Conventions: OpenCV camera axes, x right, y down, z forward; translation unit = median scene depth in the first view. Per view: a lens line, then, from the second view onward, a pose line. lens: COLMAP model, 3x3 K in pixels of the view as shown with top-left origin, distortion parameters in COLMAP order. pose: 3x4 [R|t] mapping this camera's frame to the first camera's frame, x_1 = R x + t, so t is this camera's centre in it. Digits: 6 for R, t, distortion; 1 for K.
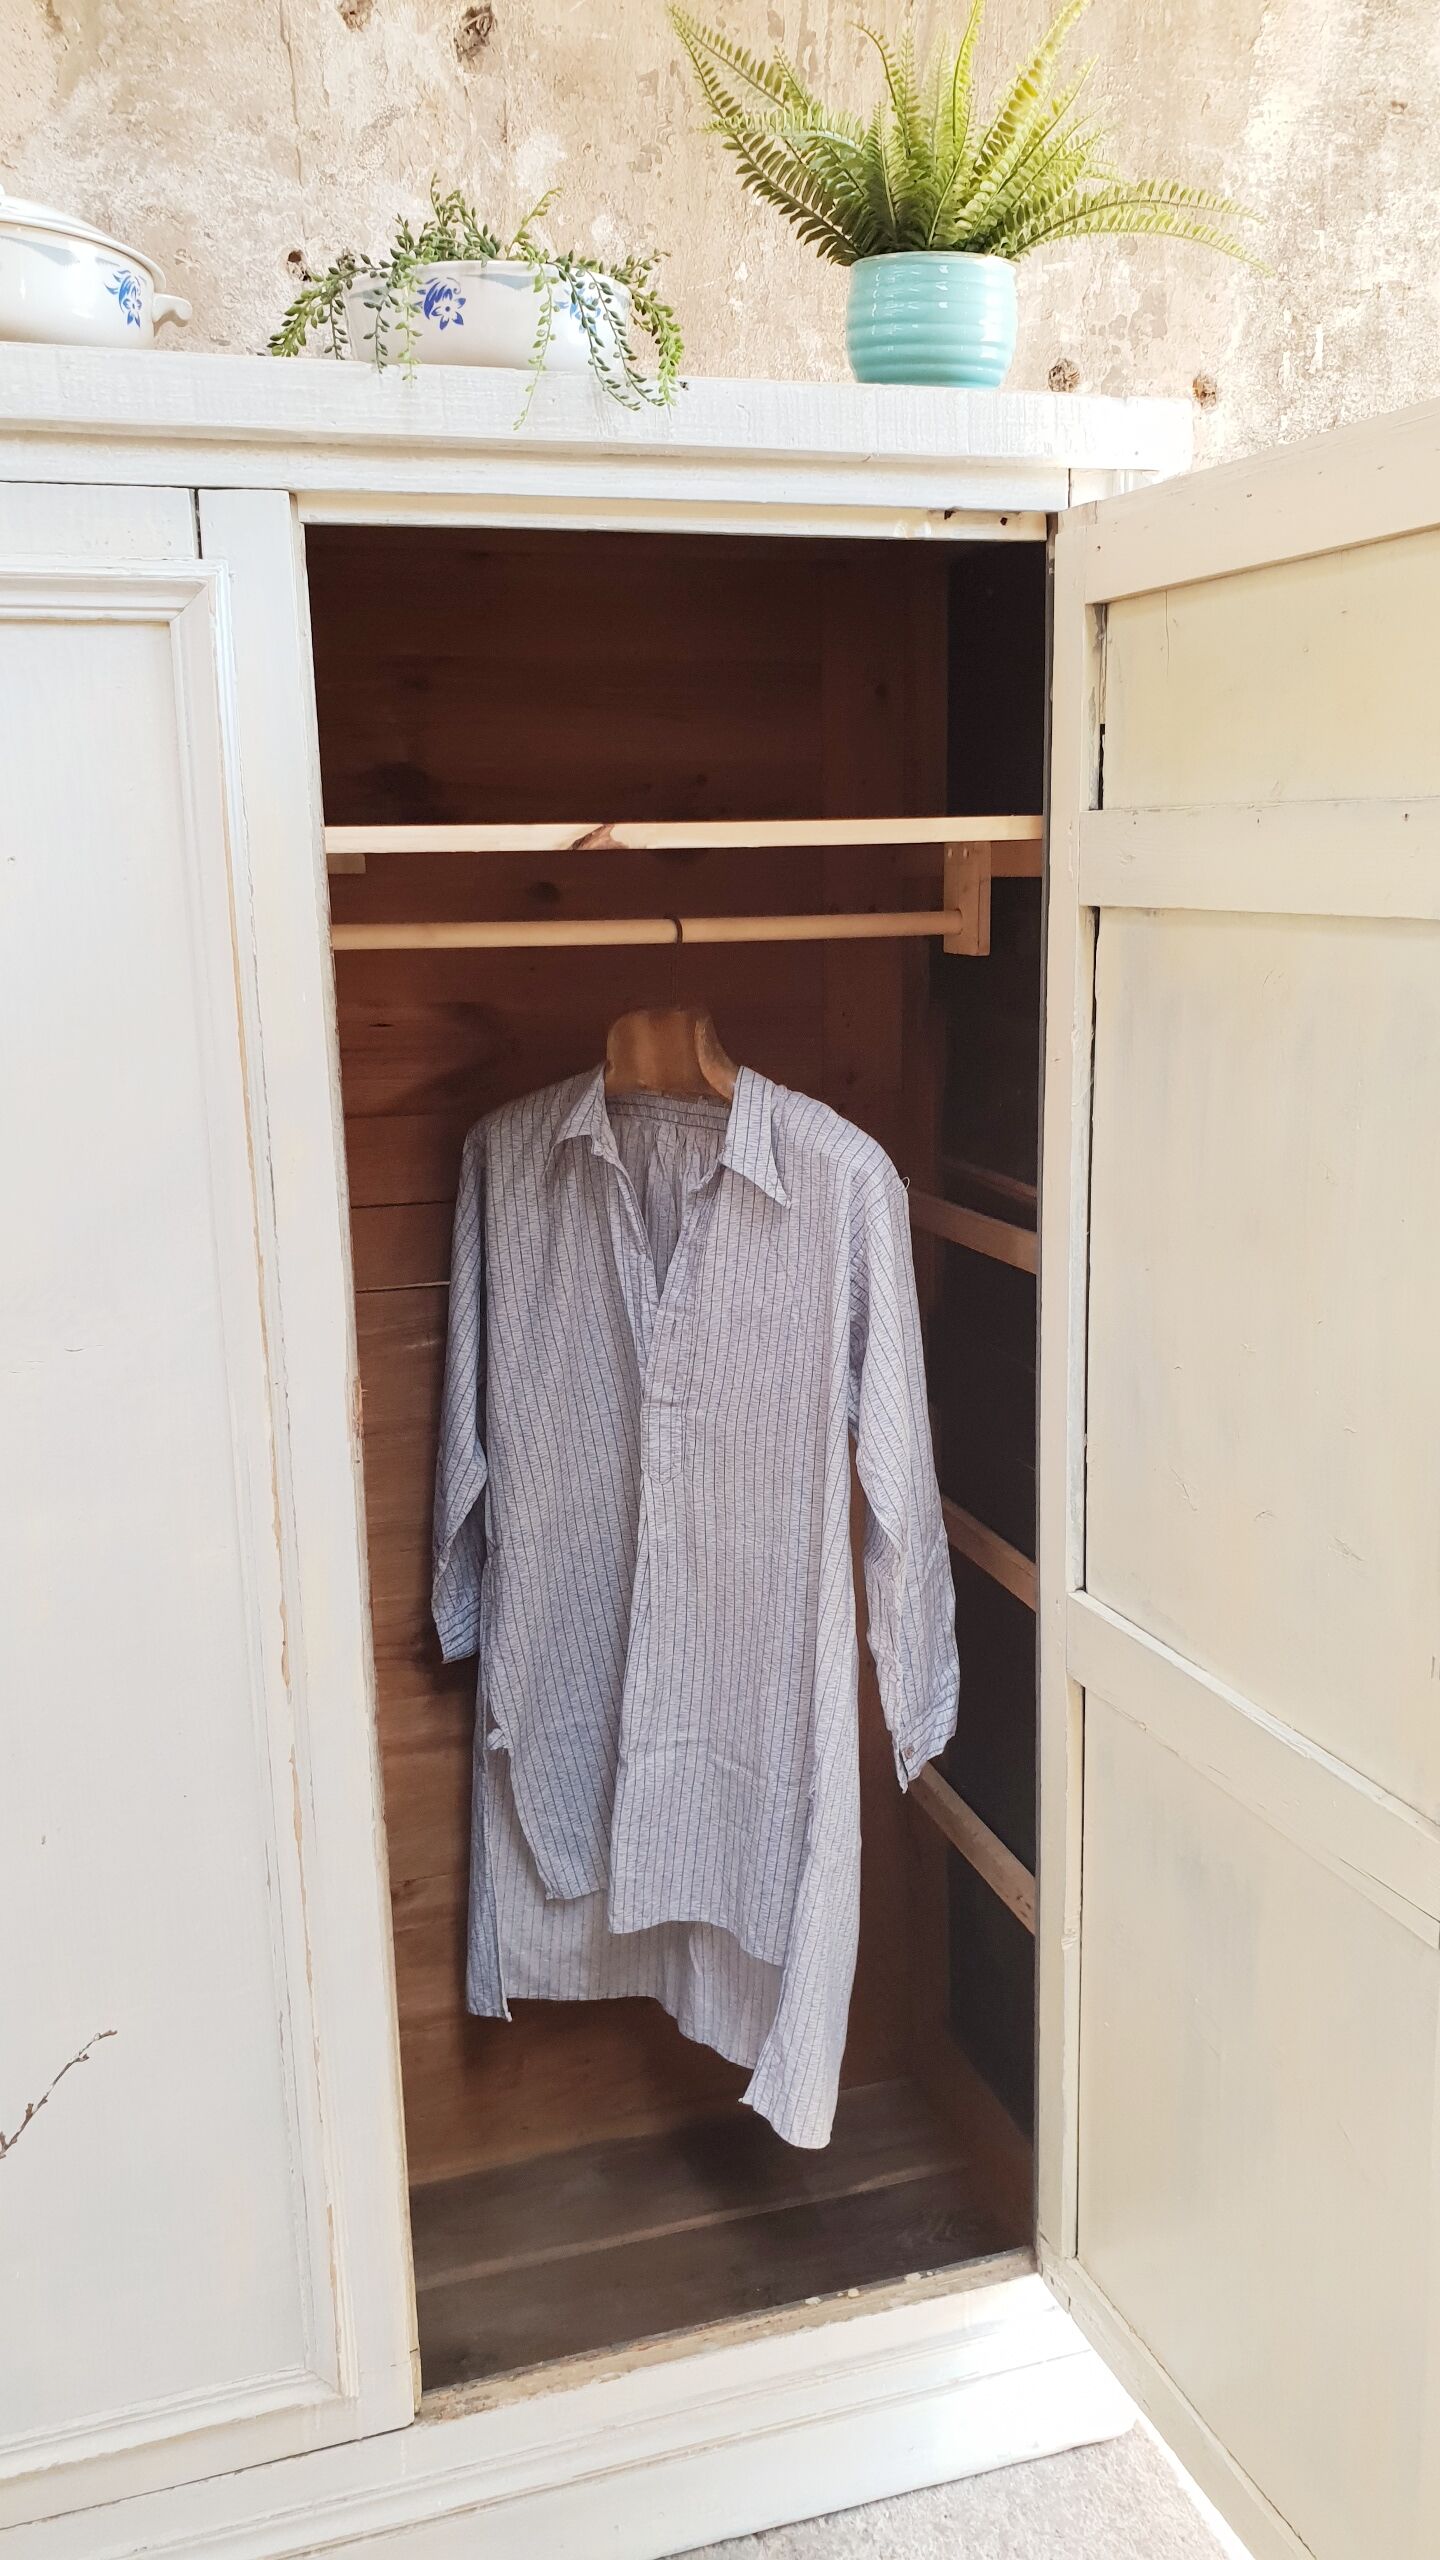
lens RADIAL K [[2021.9, 0, 753.8], [0, 2021.9, 1264.9], [0, 0, 1]] dist [-0.016470, 0.045135]
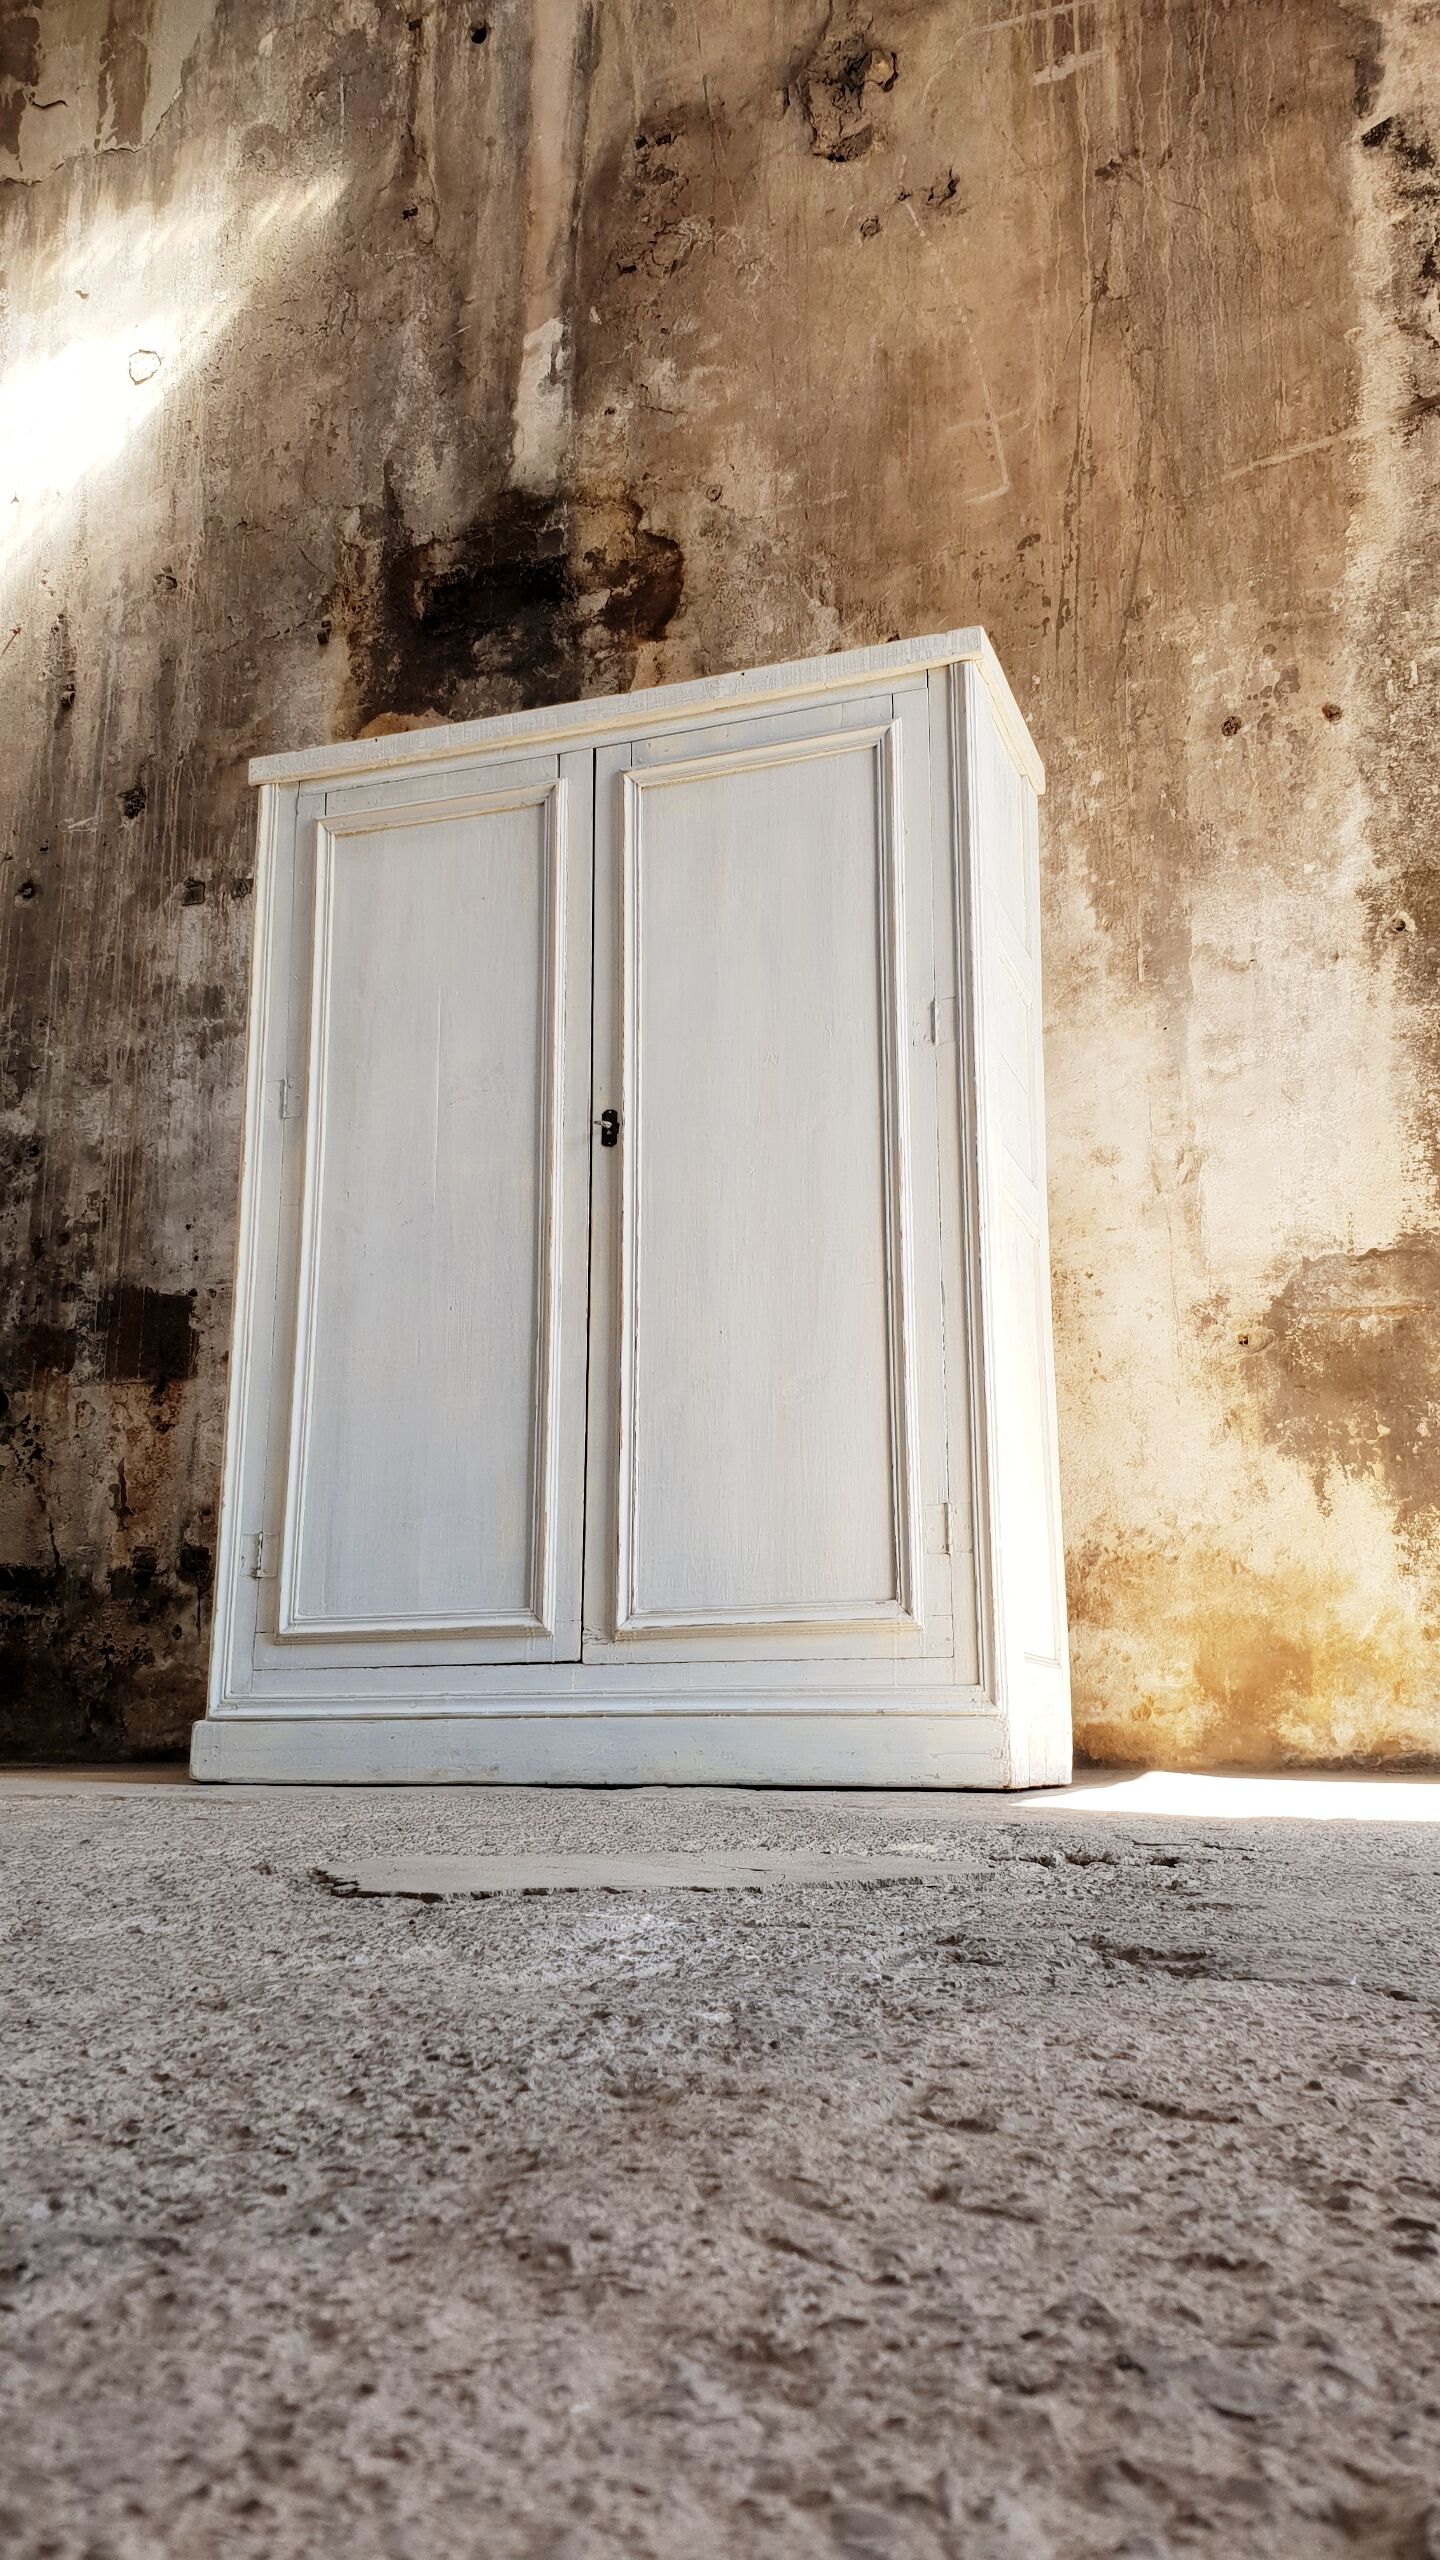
lens RADIAL K [[2021.9, 0, 747.4], [0, 2021.9, 1272.6], [0, 0, 1]] dist [-0.016470, 0.045135]
pose [[0.802748, -0.120326, -0.584053, 0.823423], [-0.134231, 0.917833, -0.373584, 0.707033], [0.581015, 0.378291, 0.720637, -0.277384]]
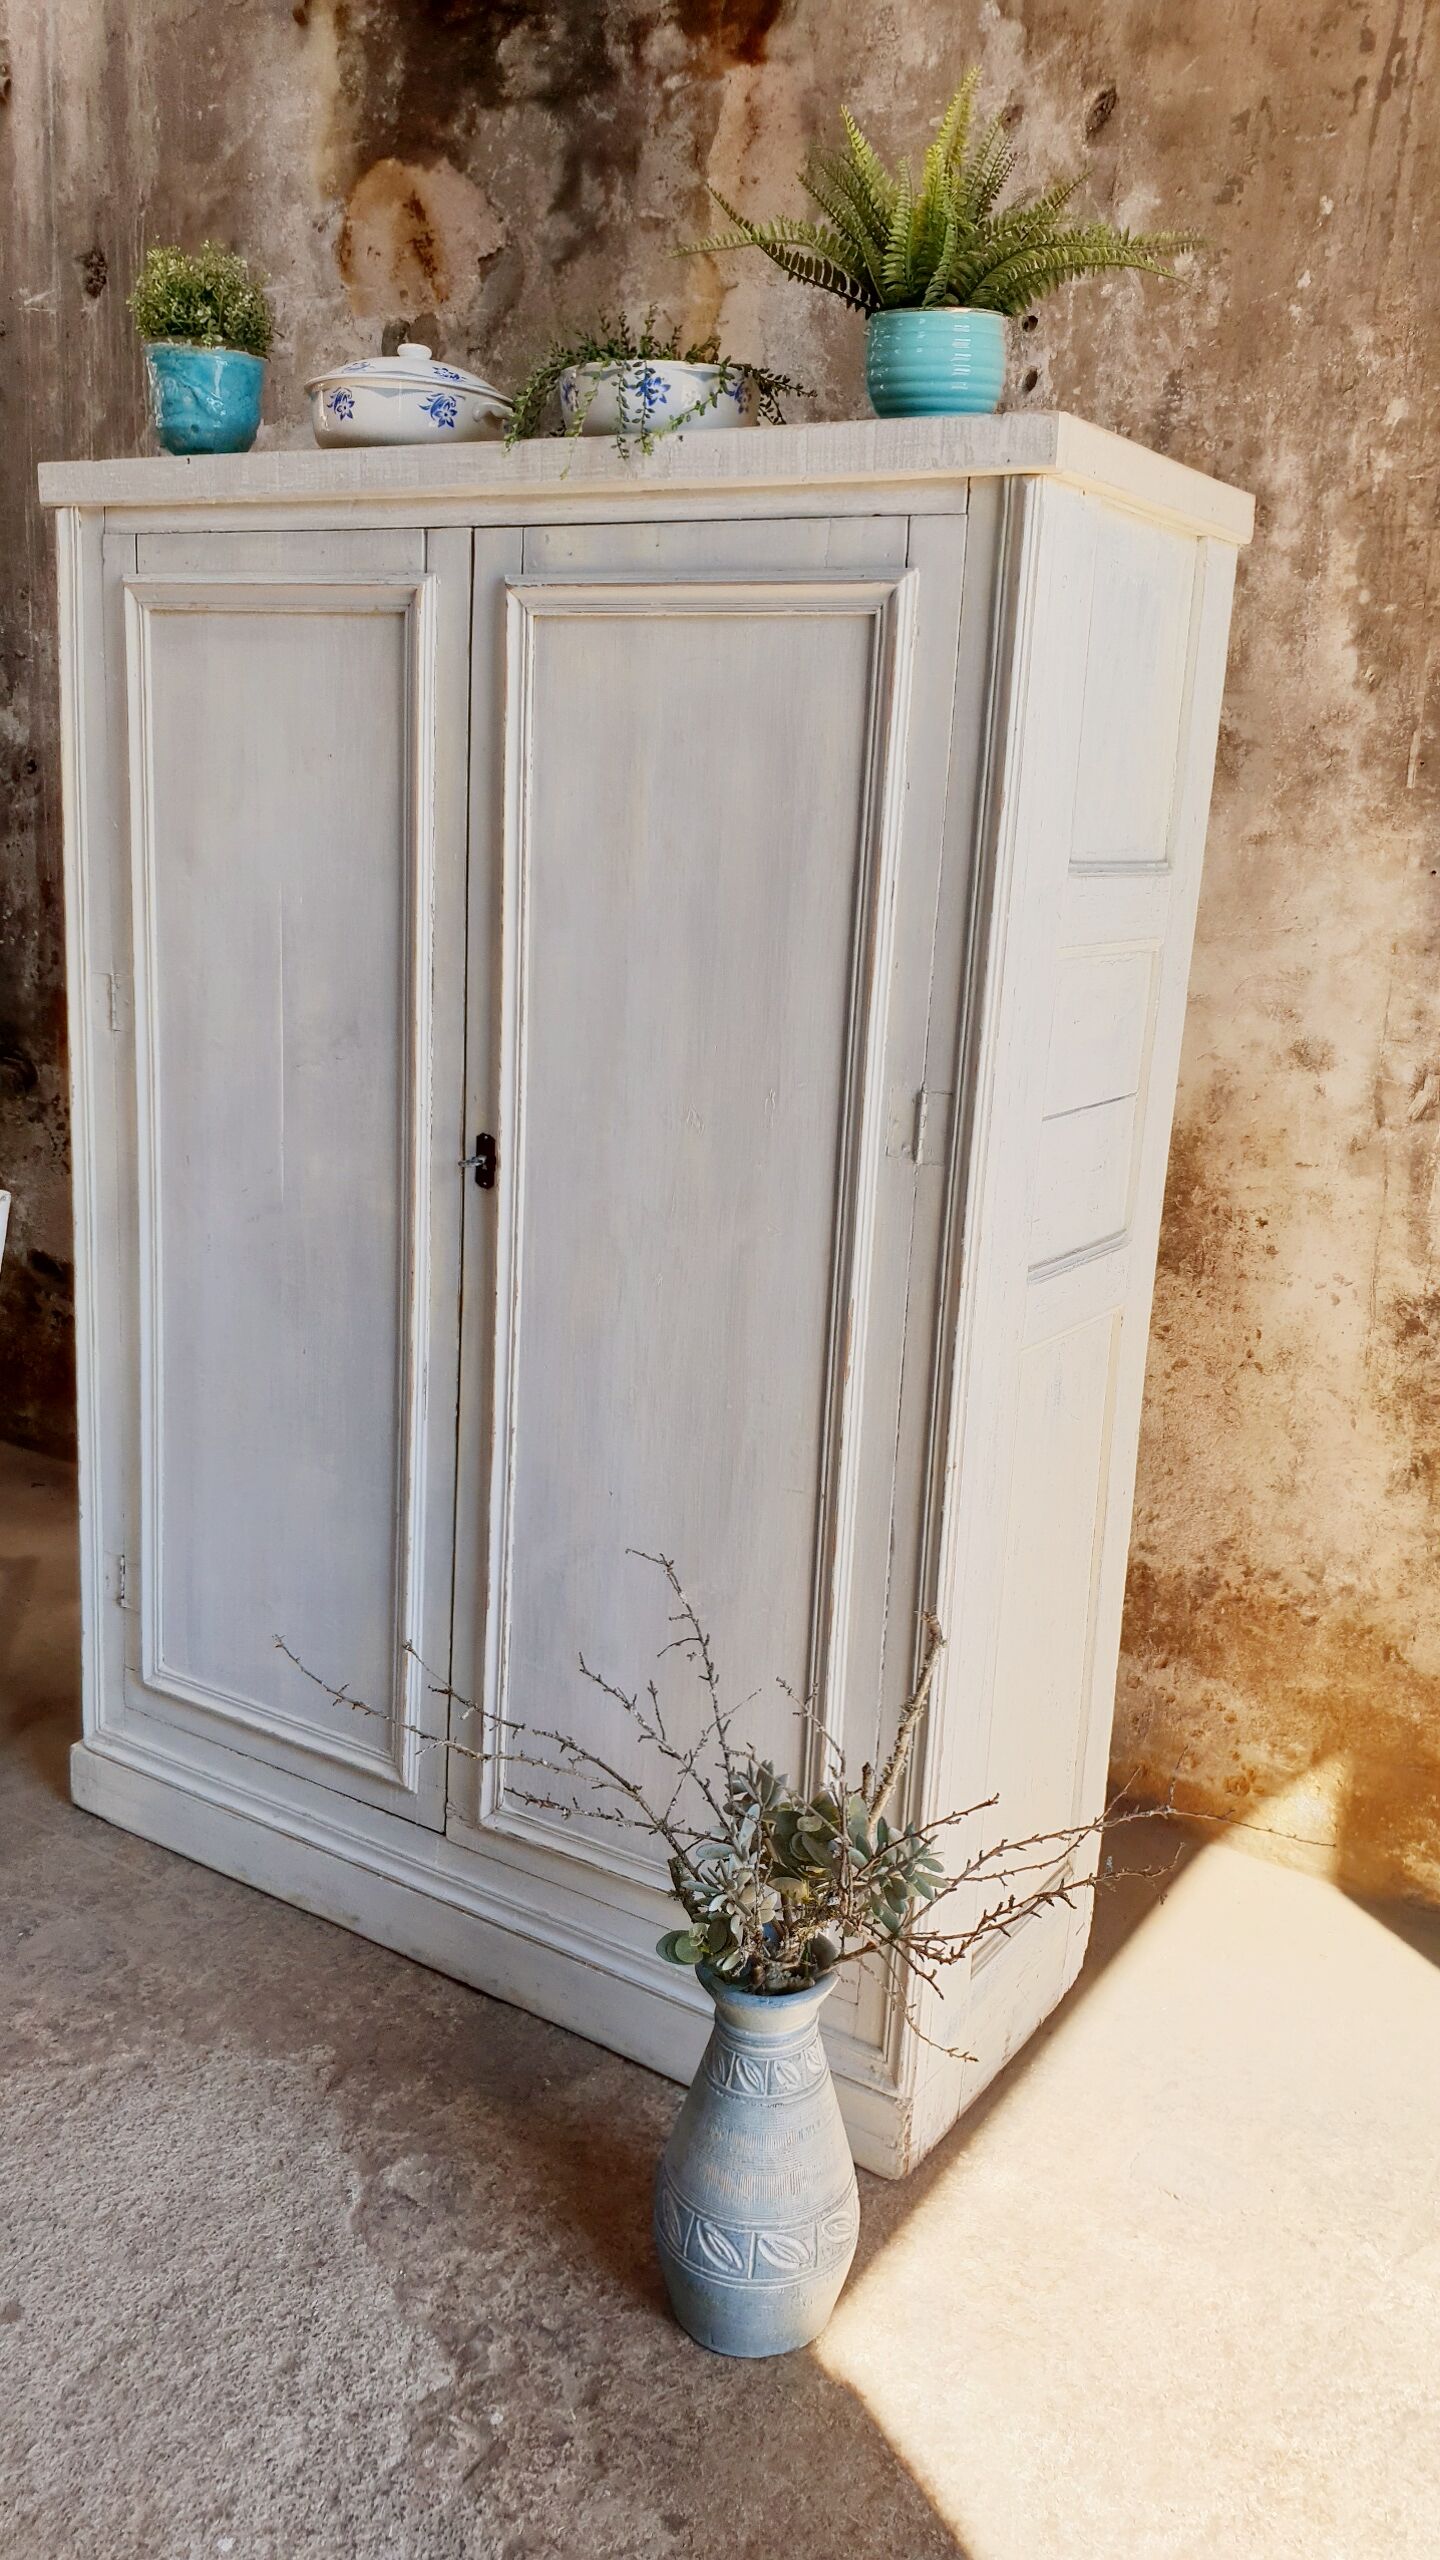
lens RADIAL K [[2021.9, 0, 747.4], [0, 2021.9, 1268.1], [0, 0, 1]] dist [-0.016470, 0.045135]
pose [[0.645381, 0.228594, -0.728854, 0.743719], [-0.220138, 0.969349, 0.109095, -0.030307], [0.731453, 0.090041, 0.675921, 0.098434]]
